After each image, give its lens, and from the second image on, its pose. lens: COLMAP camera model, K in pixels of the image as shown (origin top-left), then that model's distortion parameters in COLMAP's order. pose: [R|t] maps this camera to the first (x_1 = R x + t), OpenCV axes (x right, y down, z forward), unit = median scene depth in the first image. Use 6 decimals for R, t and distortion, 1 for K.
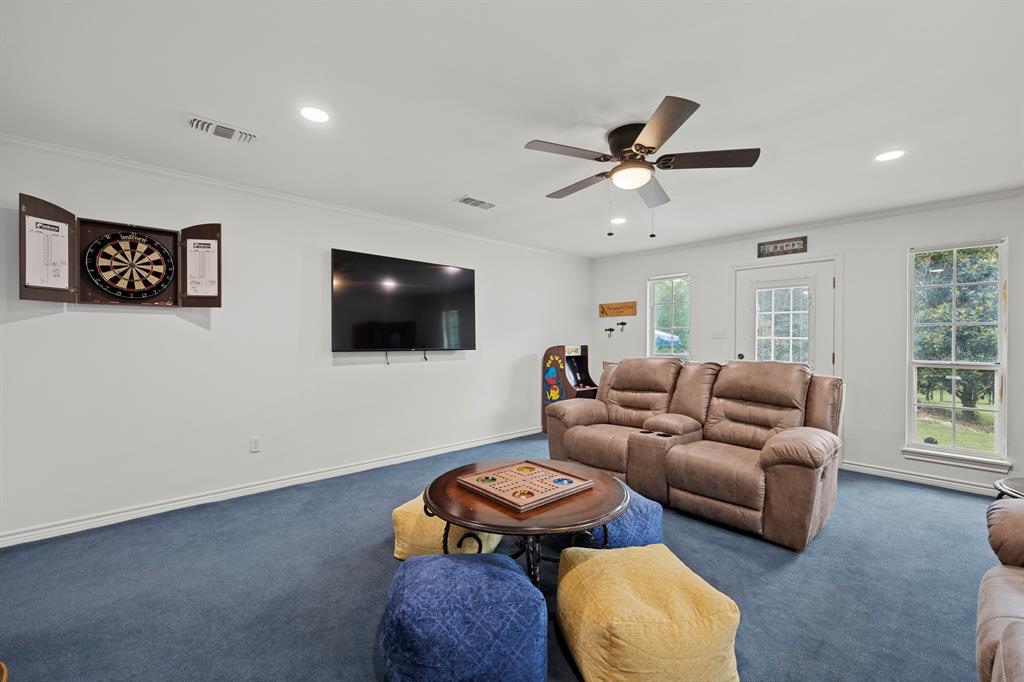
lens RADIAL K [[407.7, 0, 513.6], [0, 407.7, 341.5], [0, 0, 1]] dist [-0.012364, -0.000023]
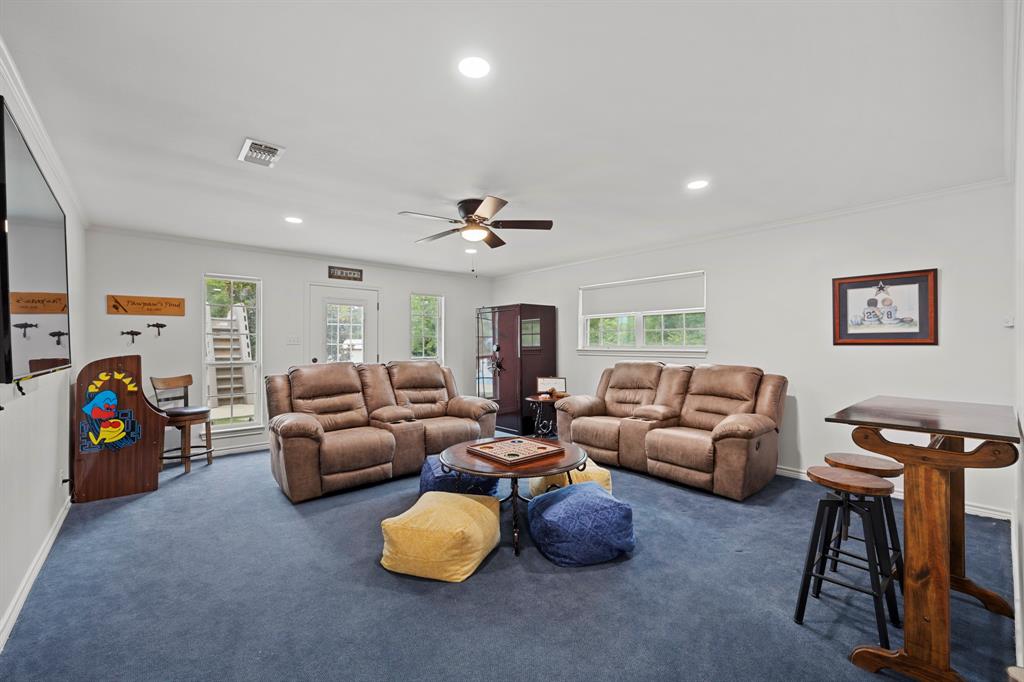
lens RADIAL K [[419.5, 0, 512.8], [0, 419.5, 335.7], [0, 0, 1]] dist [-0.000764, -0.000344]
pose [[0.048231, 0.016304, 0.998703, -0.617522], [0.007229, 0.999835, -0.016672, -0.009197], [-0.998810, 0.008024, 0.048105, 0.394746]]
